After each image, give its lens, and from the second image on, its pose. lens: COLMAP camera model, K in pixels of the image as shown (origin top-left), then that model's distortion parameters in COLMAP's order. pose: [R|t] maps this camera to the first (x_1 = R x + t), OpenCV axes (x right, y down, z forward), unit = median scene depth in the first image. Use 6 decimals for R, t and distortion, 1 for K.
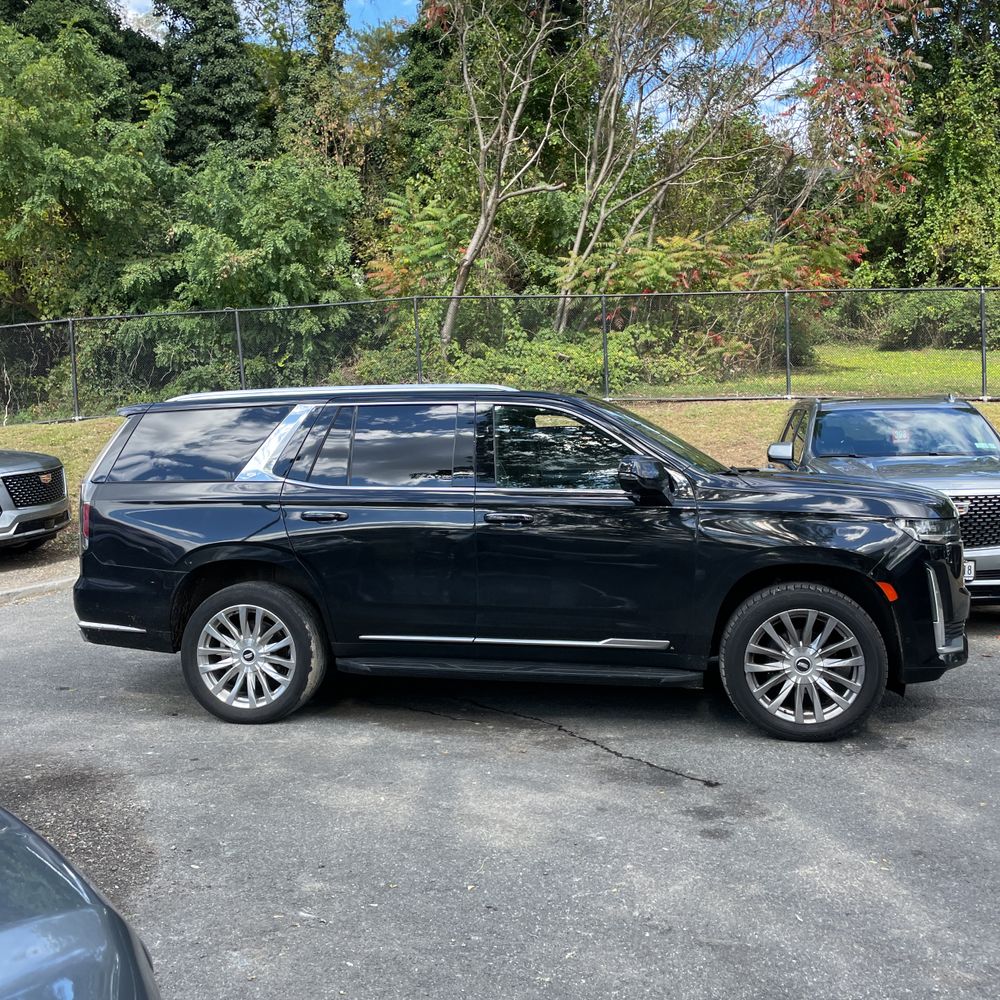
lens RADIAL K [[1021.5, 0, 501.6], [0, 1021.5, 504.1], [0, 0, 1]] dist [0.026515, 0.000000]
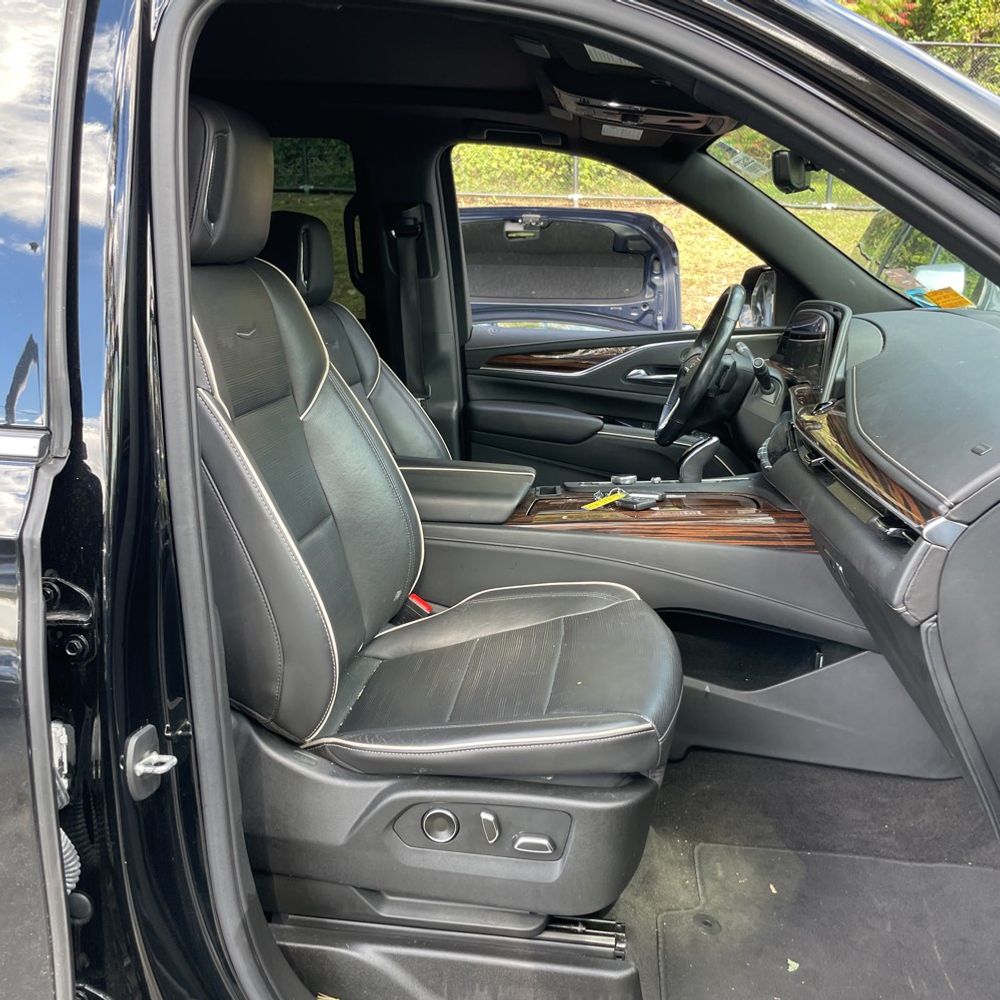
lens RADIAL K [[1021.5, 0, 498.9], [0, 1021.5, 492.8], [0, 0, 1]] dist [0.026515, 0.000000]
pose [[0.997933, 0.018858, 0.061432, 0.010303], [-0.028397, 0.986980, 0.158314, -0.010335], [-0.057646, -0.159731, 0.985476, 0.251072]]
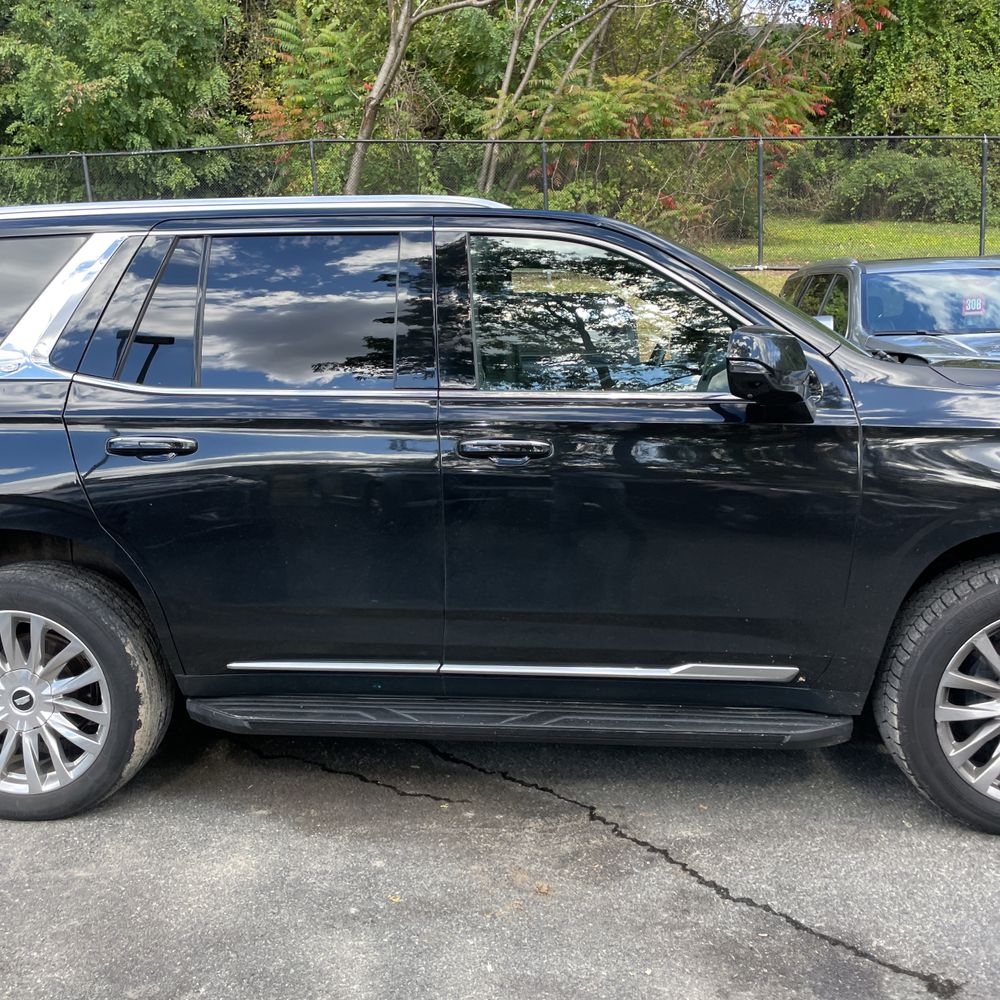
lens RADIAL K [[1021.5, 0, 503.4], [0, 1021.5, 497.2], [0, 0, 1]] dist [0.026515, 0.000000]
pose [[0.995523, -0.018687, 0.092652, -0.012957], [0.008986, 0.994533, 0.104031, -0.004816], [-0.094089, -0.102733, 0.990249, 0.143005]]
